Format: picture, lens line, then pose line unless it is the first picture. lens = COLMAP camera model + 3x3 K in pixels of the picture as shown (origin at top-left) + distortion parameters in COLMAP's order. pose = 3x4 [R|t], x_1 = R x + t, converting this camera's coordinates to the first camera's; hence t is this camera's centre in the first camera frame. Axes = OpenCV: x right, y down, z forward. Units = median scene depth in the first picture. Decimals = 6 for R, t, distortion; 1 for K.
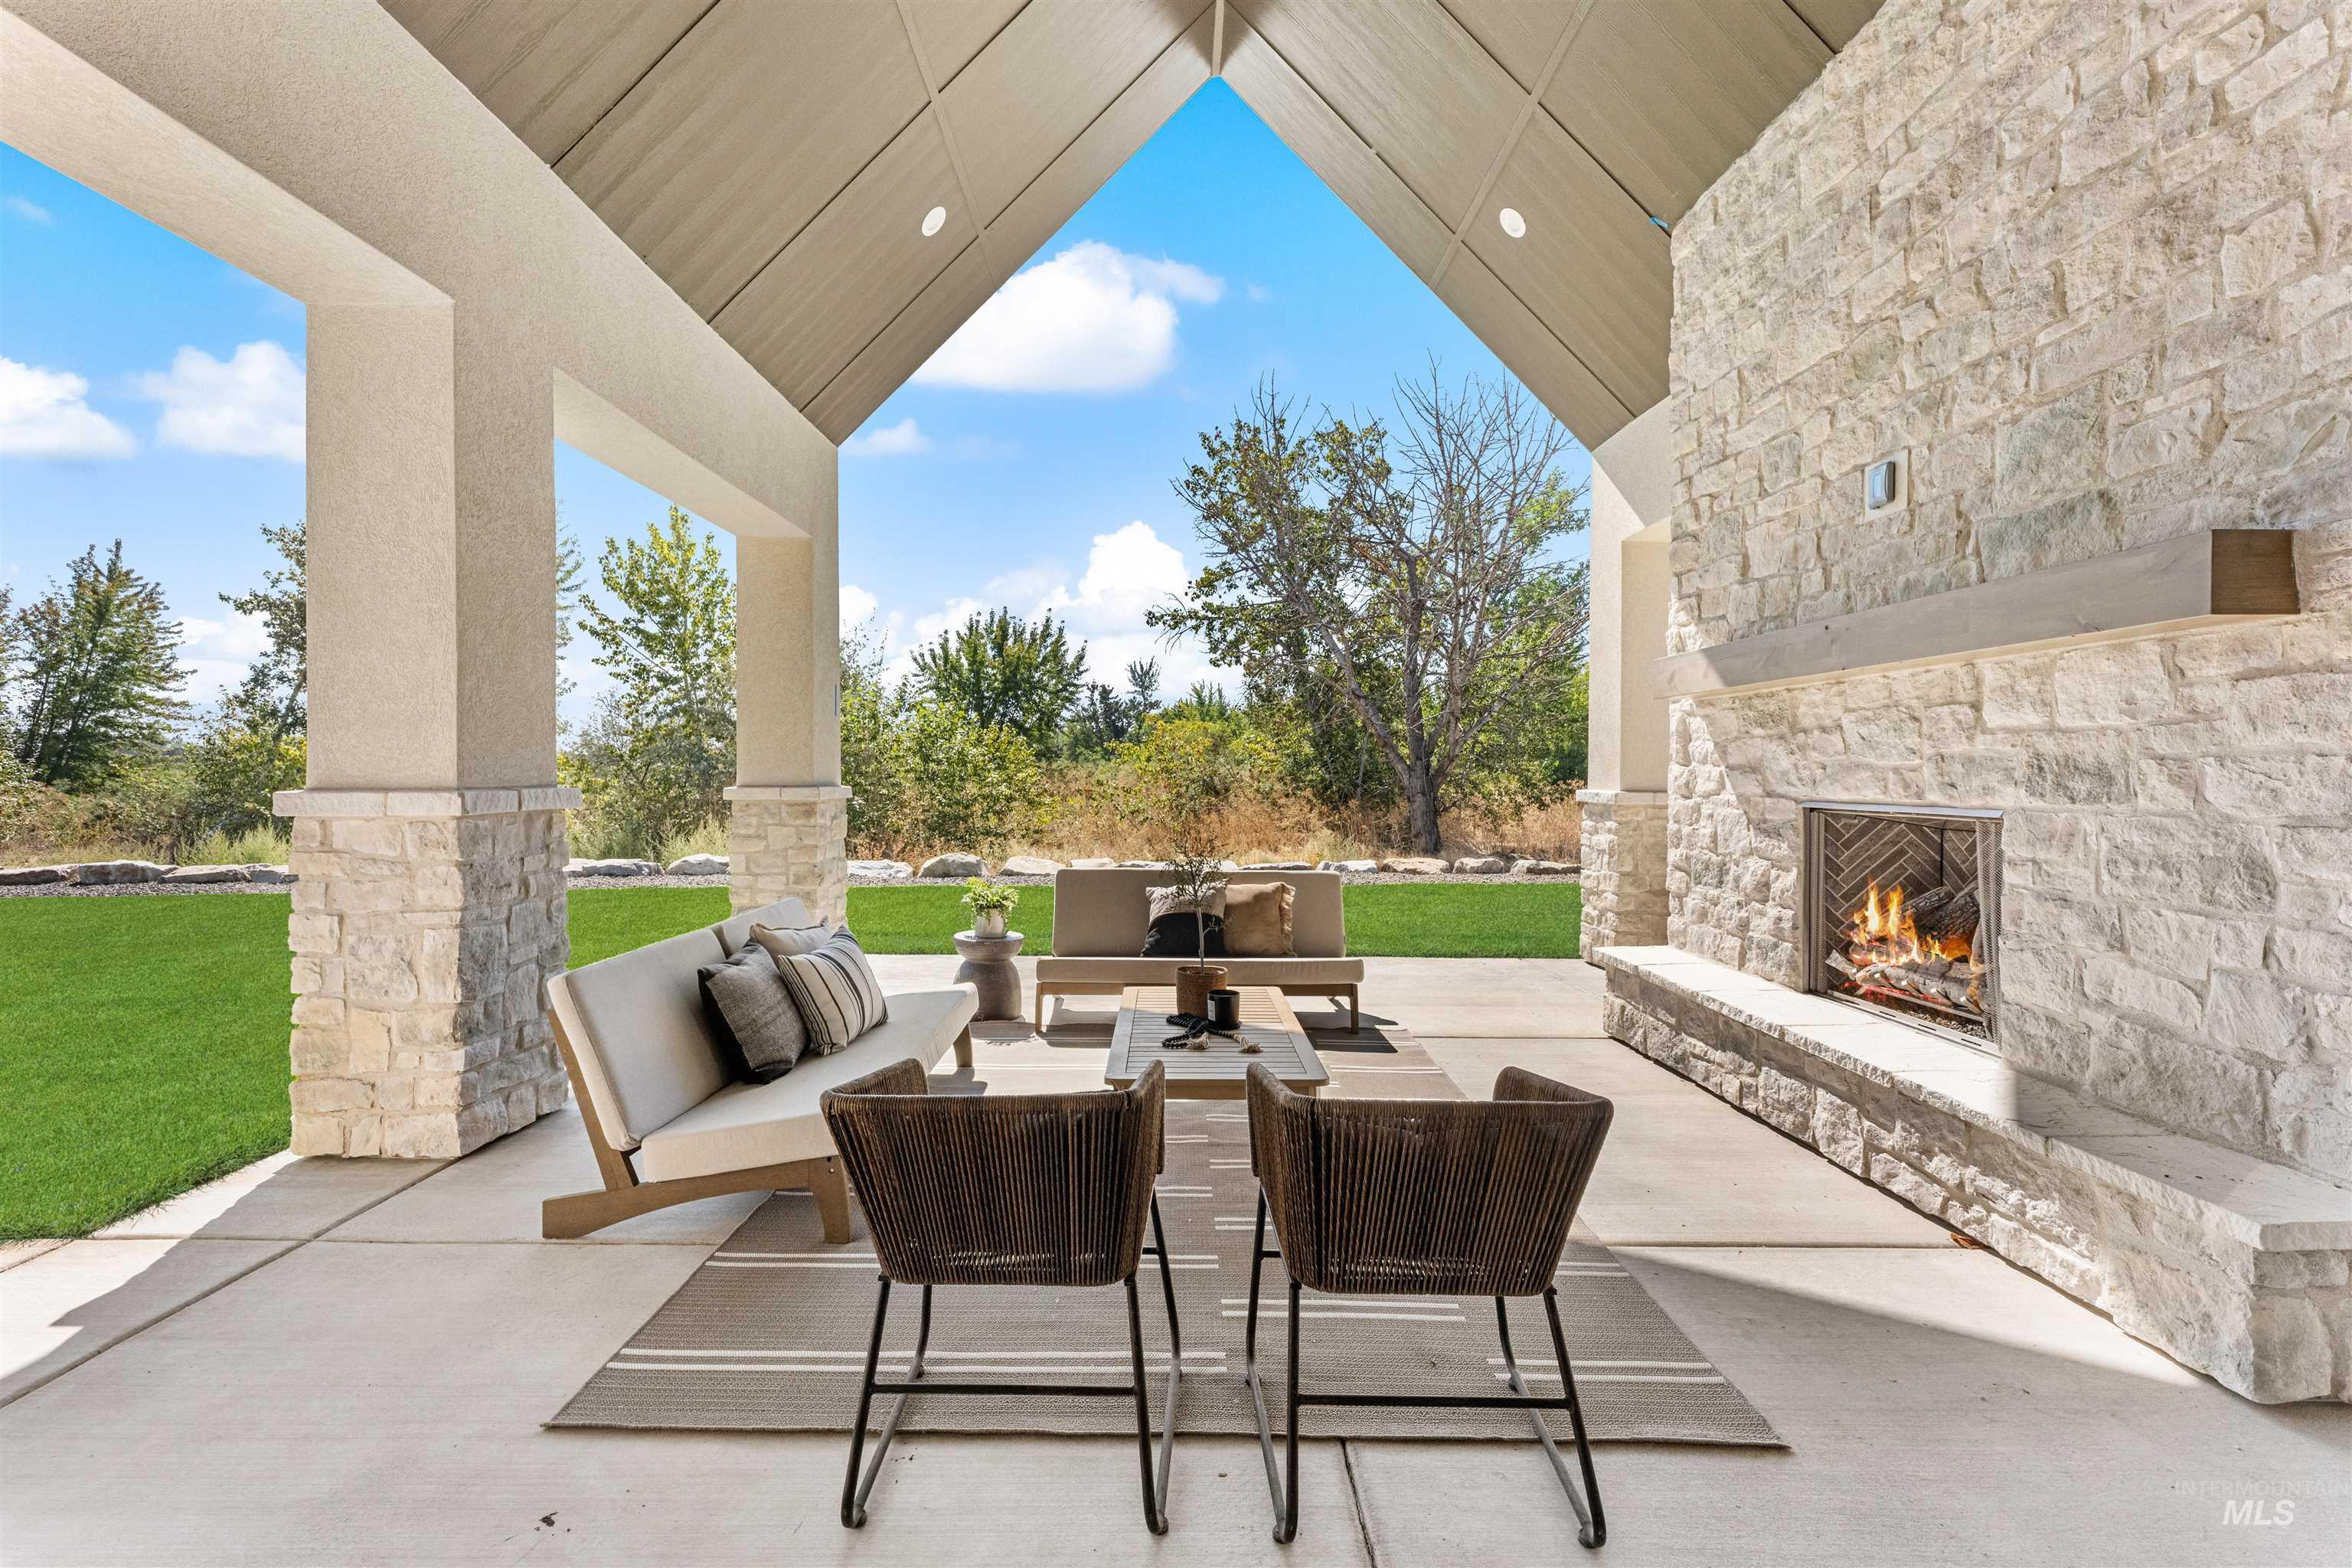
lens RADIAL K [[951.3, 0, 1174.9], [0, 951.3, 770.6], [0, 0, 1]] dist [-0.000008, 0.000023]
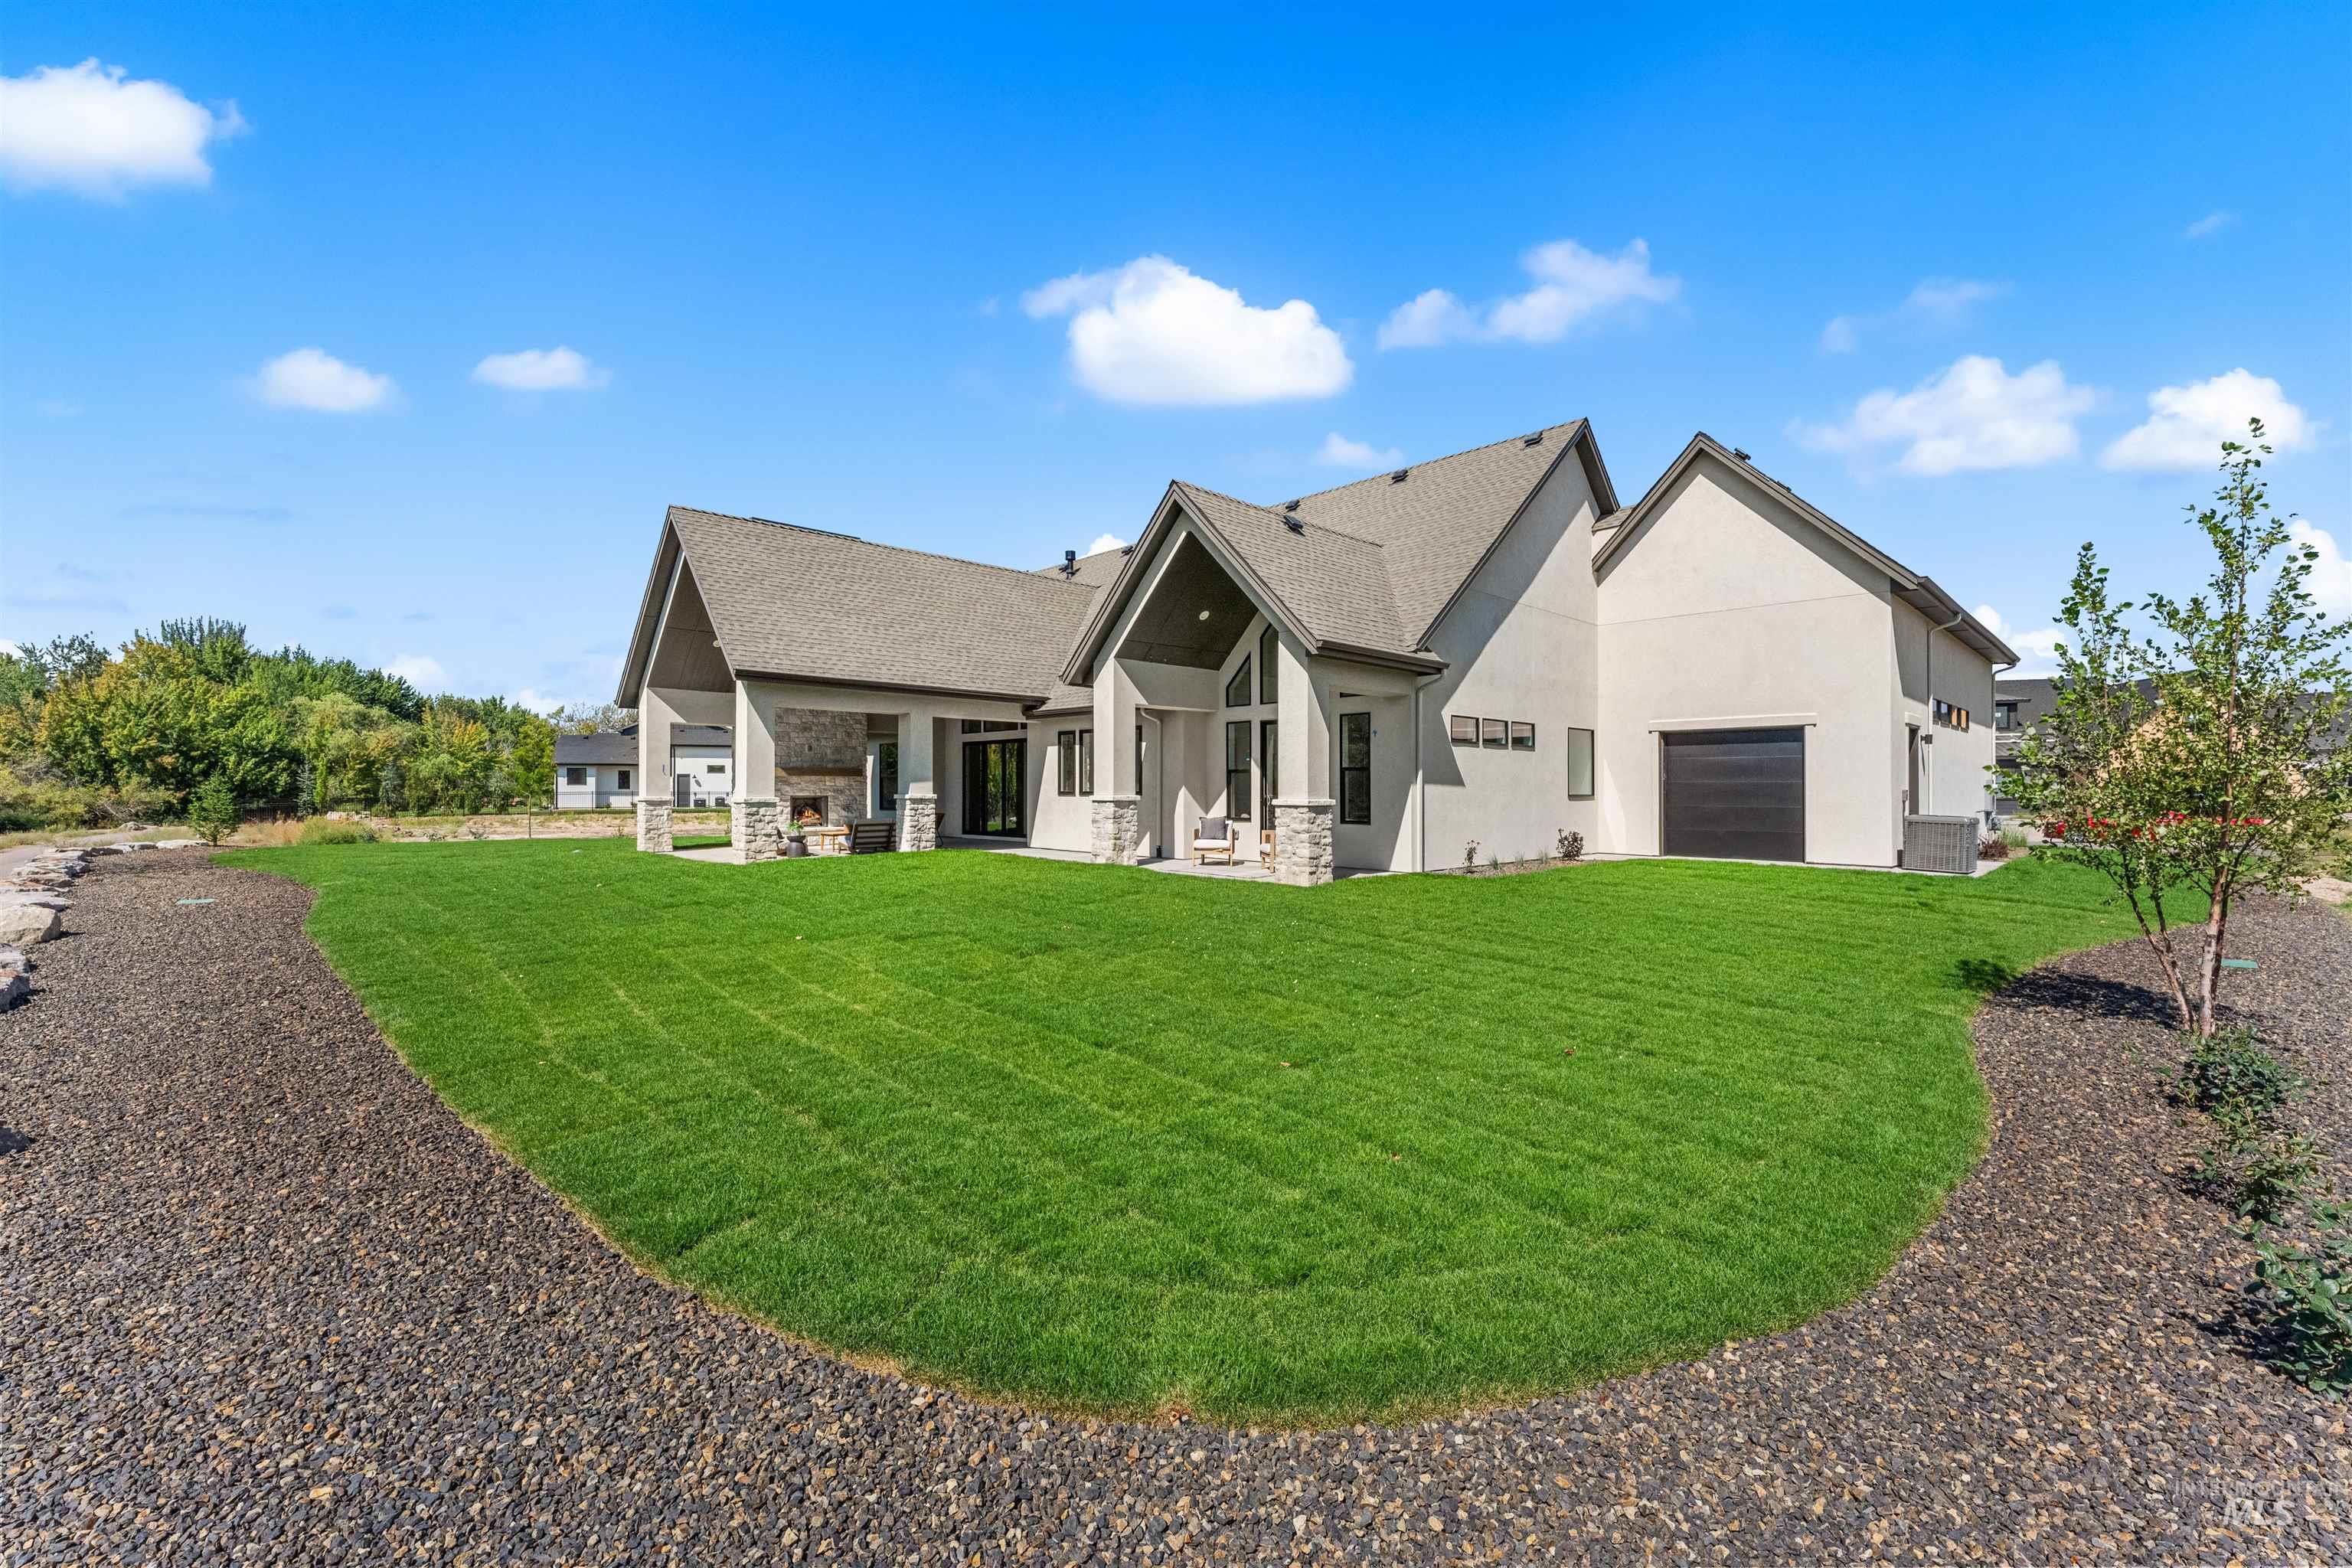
lens RADIAL K [[951.3, 0, 1181.6], [0, 951.3, 771.3], [0, 0, 1]] dist [-0.000008, 0.000023]
pose [[-0.703192, 0.012698, 0.710887, -5.467408], [-0.000414, 0.999833, -0.018268, -0.013492], [-0.711000, -0.013140, -0.703069, 3.570474]]
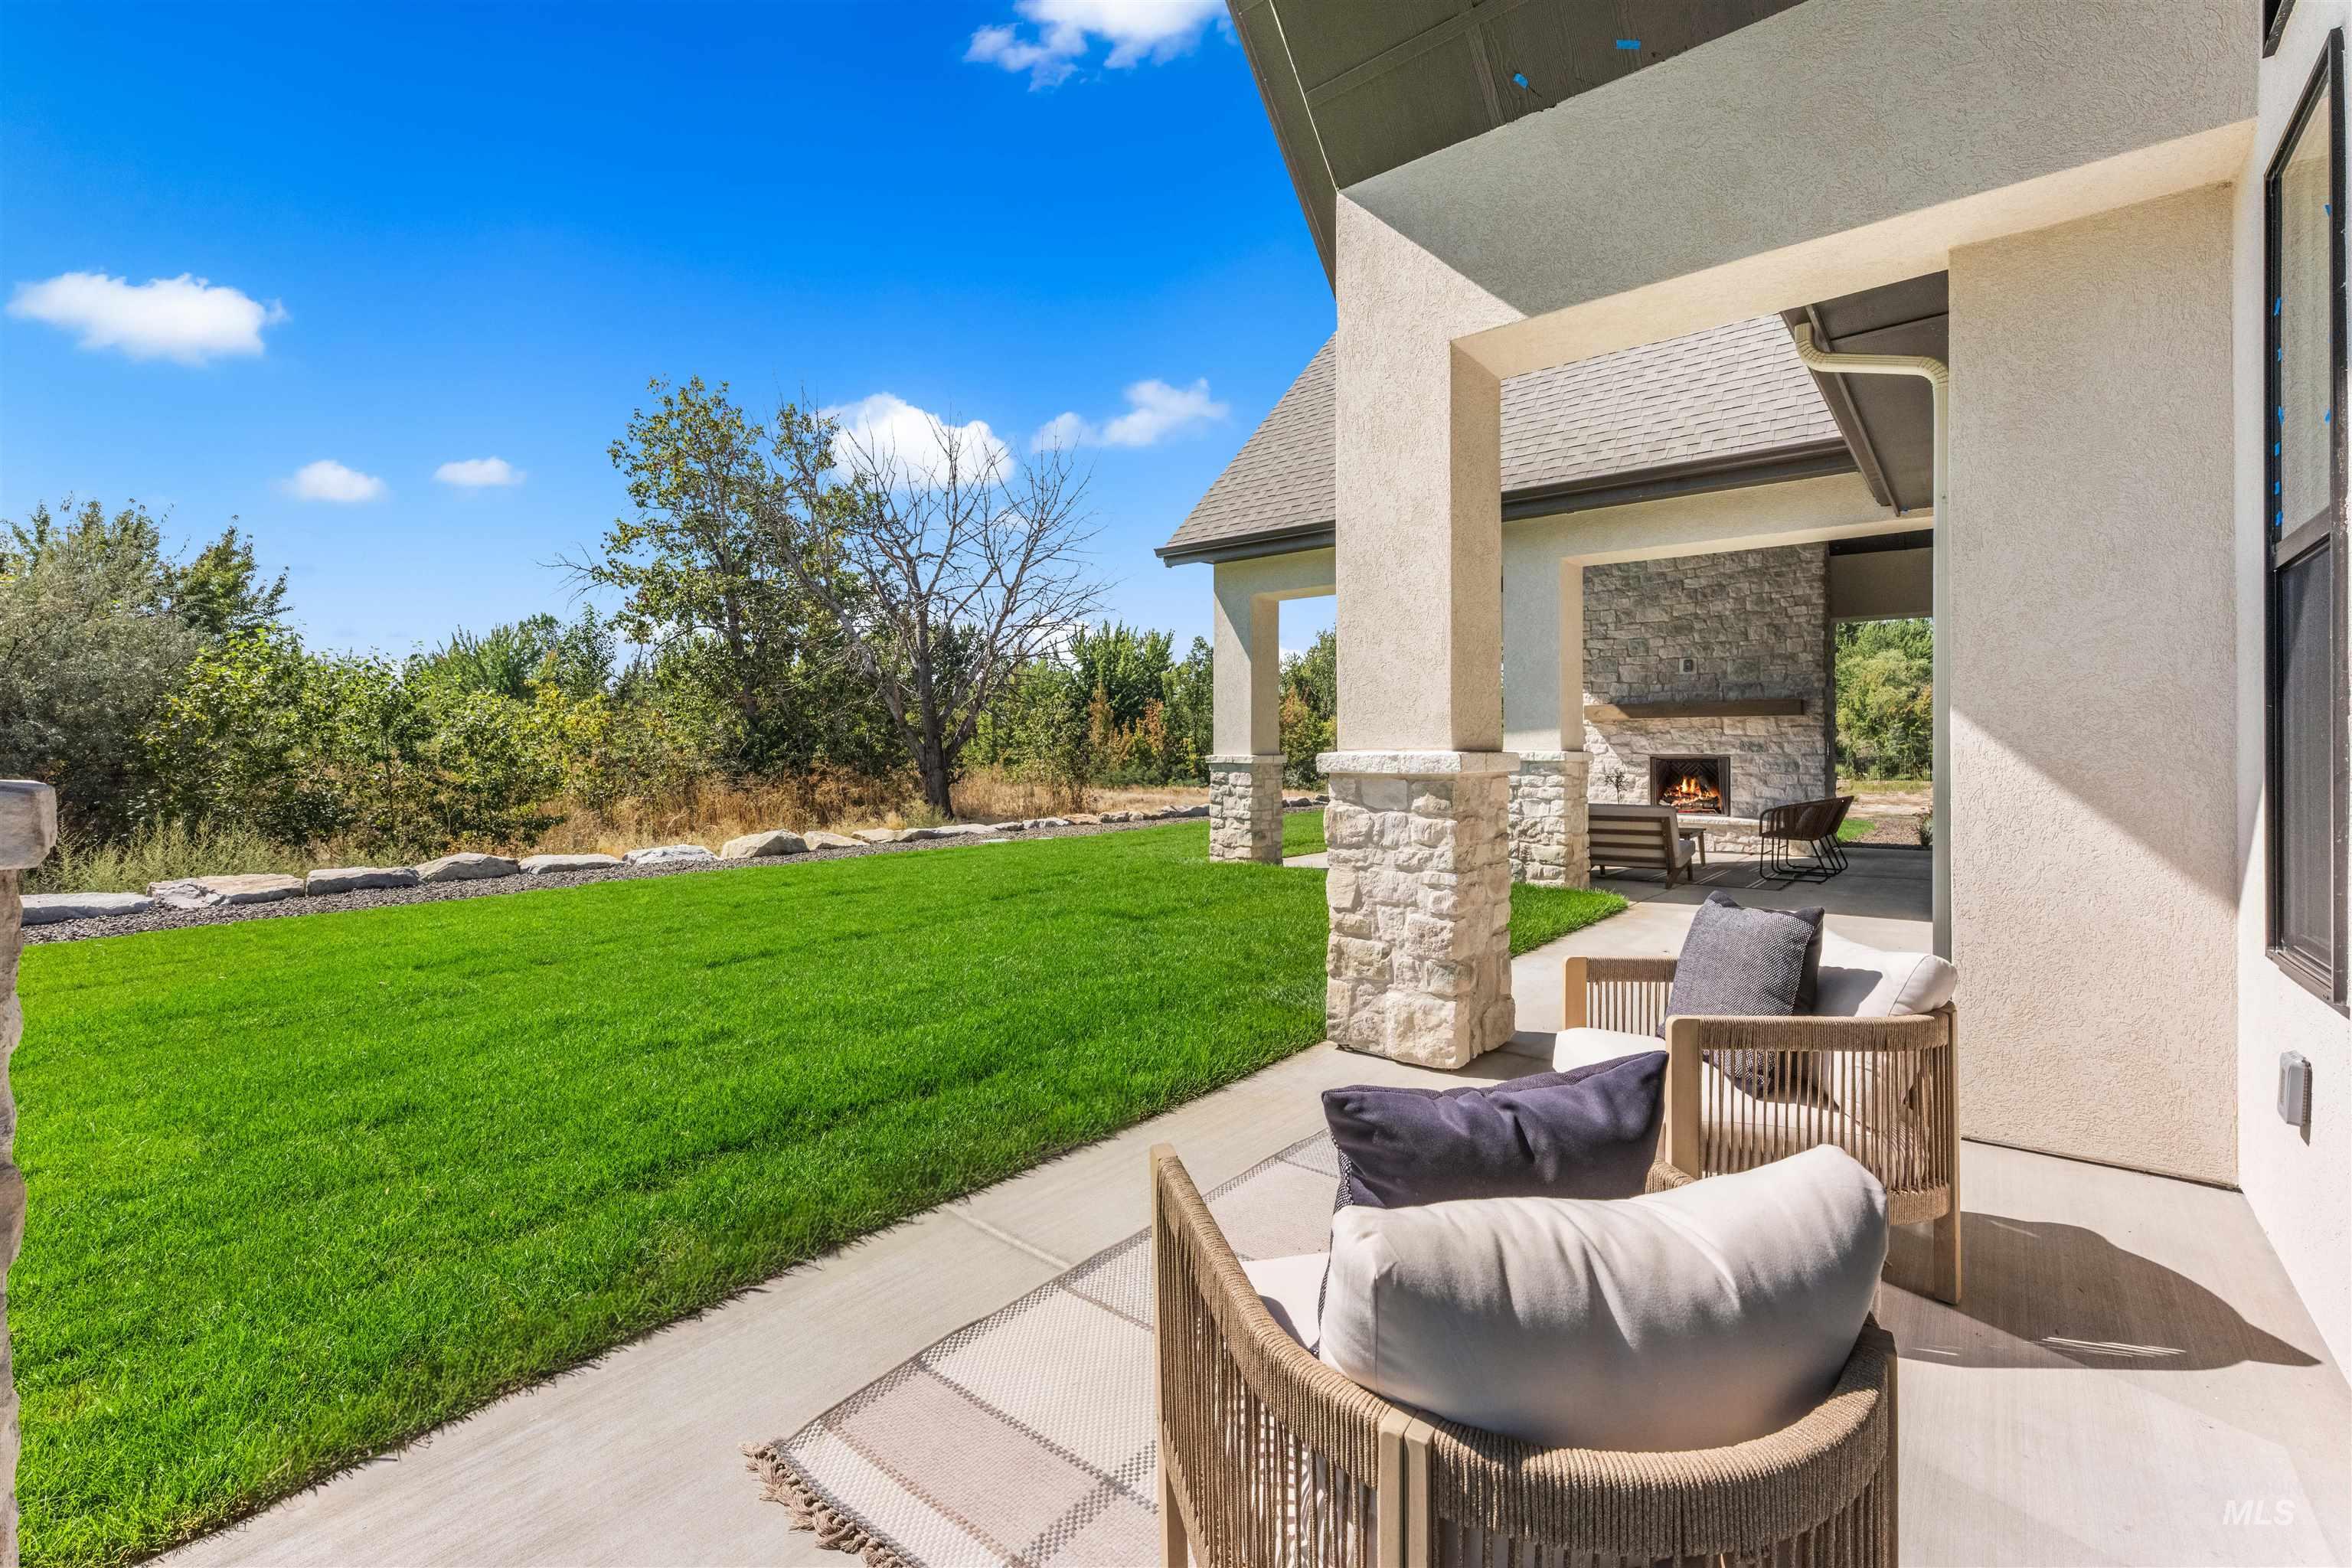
lens RADIAL K [[992.6, 0, 1184.3], [0, 992.6, 752.1], [0, 0, 1]] dist [0.010061, -0.000040]
pose [[0.631945, -0.001753, 0.775011, -3.087043], [0.000895, 0.999998, 0.001532, 0.016191], [-0.775013, -0.000275, 0.631946, 0.091564]]
